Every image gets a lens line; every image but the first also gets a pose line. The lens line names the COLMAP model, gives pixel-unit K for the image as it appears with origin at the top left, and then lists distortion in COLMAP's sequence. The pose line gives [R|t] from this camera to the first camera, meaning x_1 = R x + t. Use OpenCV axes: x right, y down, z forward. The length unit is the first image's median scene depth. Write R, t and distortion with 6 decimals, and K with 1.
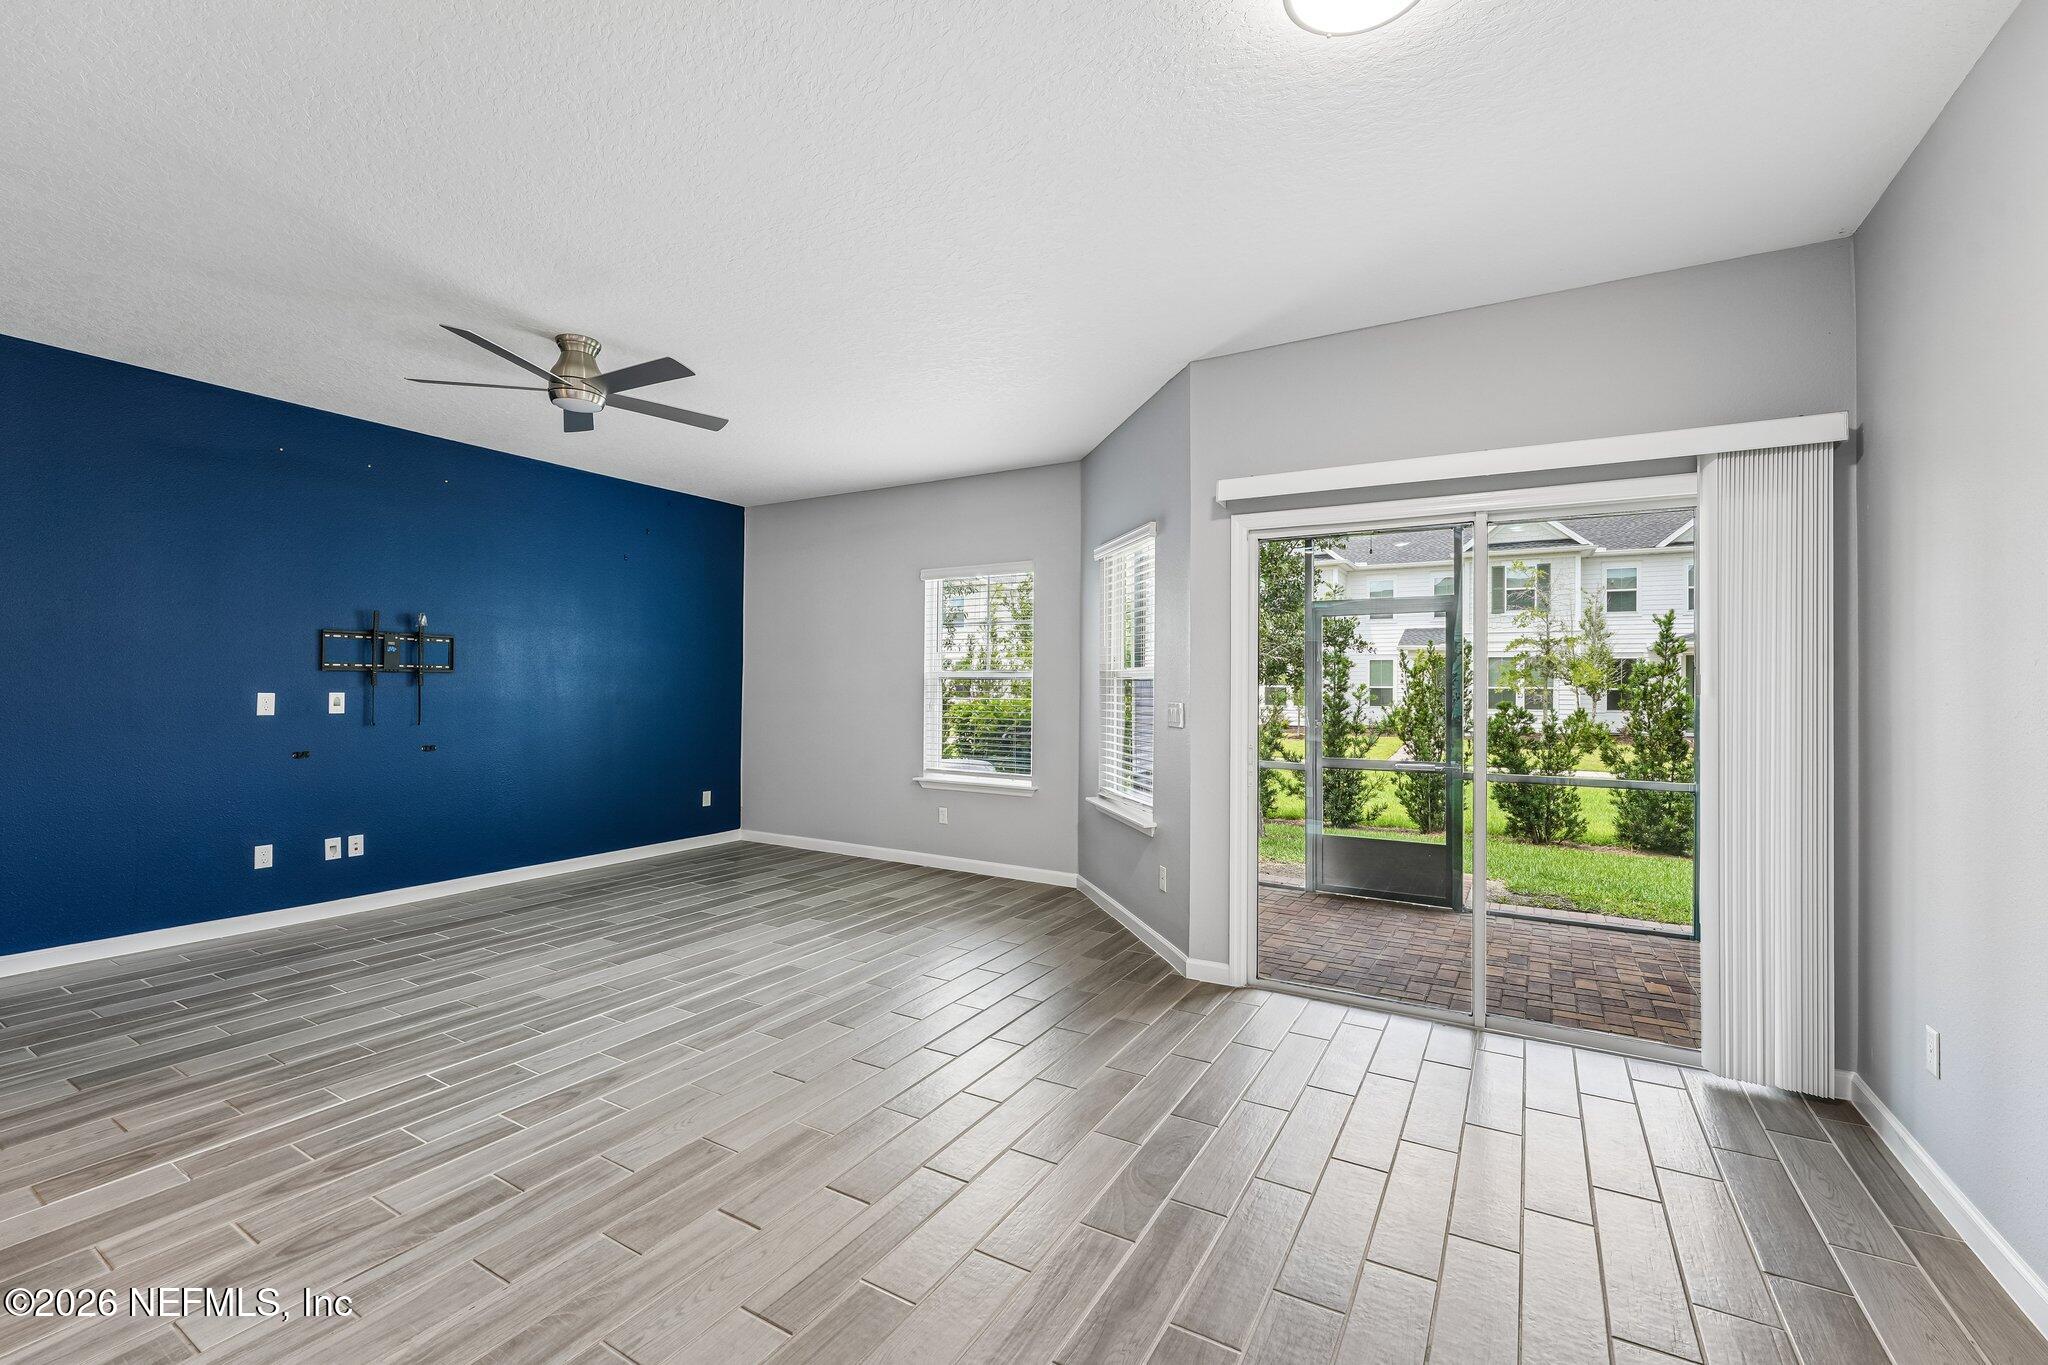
lens RADIAL K [[847.2, 0, 1024.0], [0, 847.2, 682.5], [0, 0, 1]] dist [-0.001884, -0.000173]
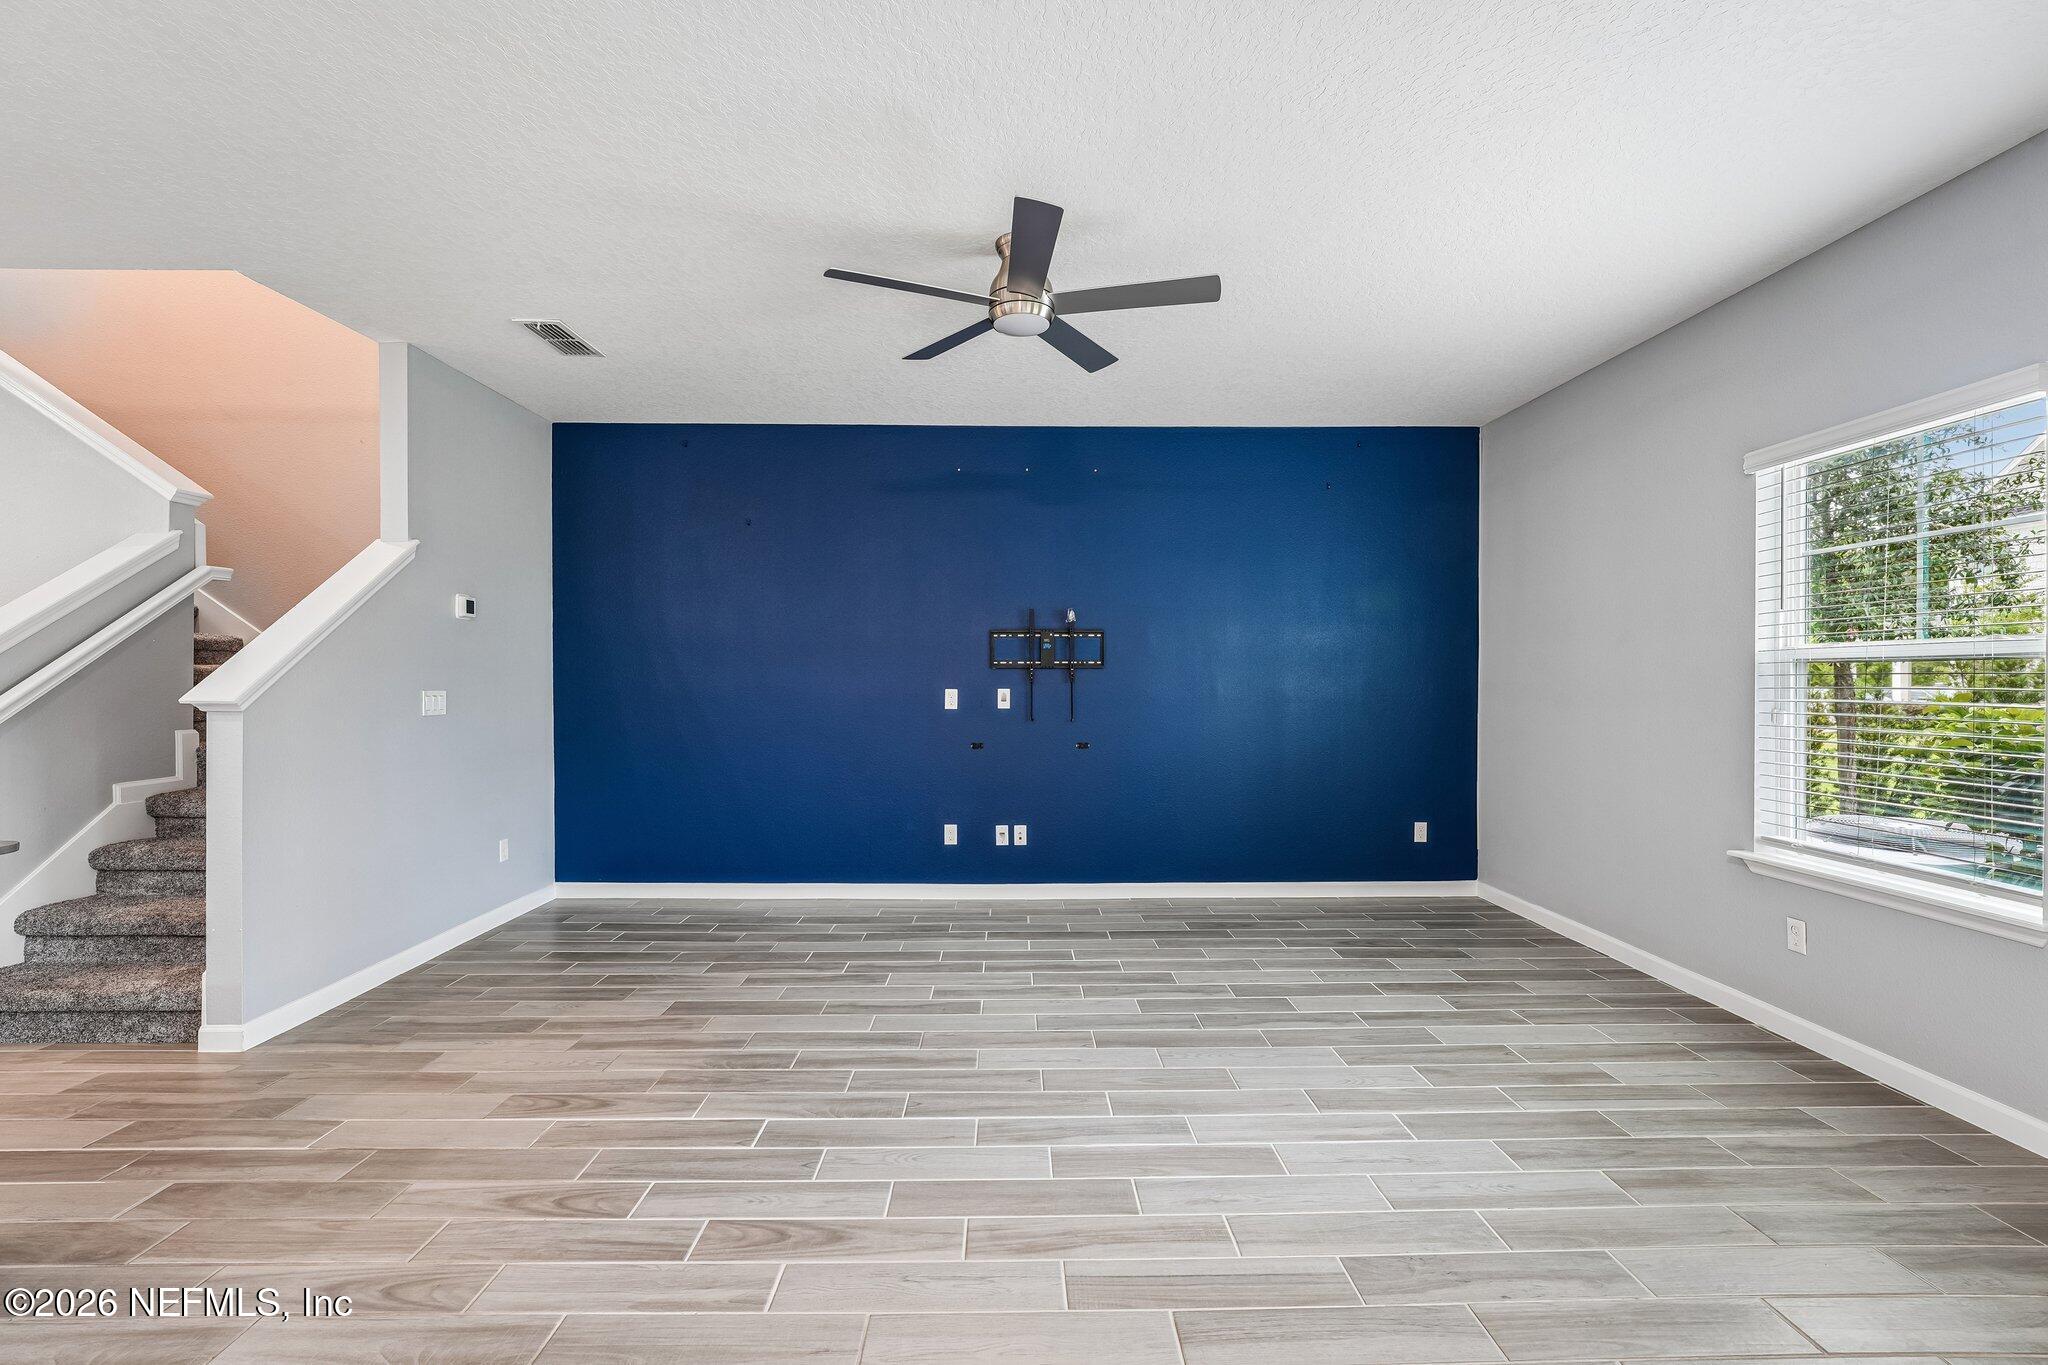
lens RADIAL K [[864.9, 0, 1024.0], [0, 864.9, 682.5], [0, 0, 1]] dist [-0.003527, -0.000220]
pose [[0.530539, -0.006222, -0.847637, 0.139398], [0.008760, 0.999960, -0.001857, 0.007259], [0.847615, -0.006441, 0.530573, 0.513529]]
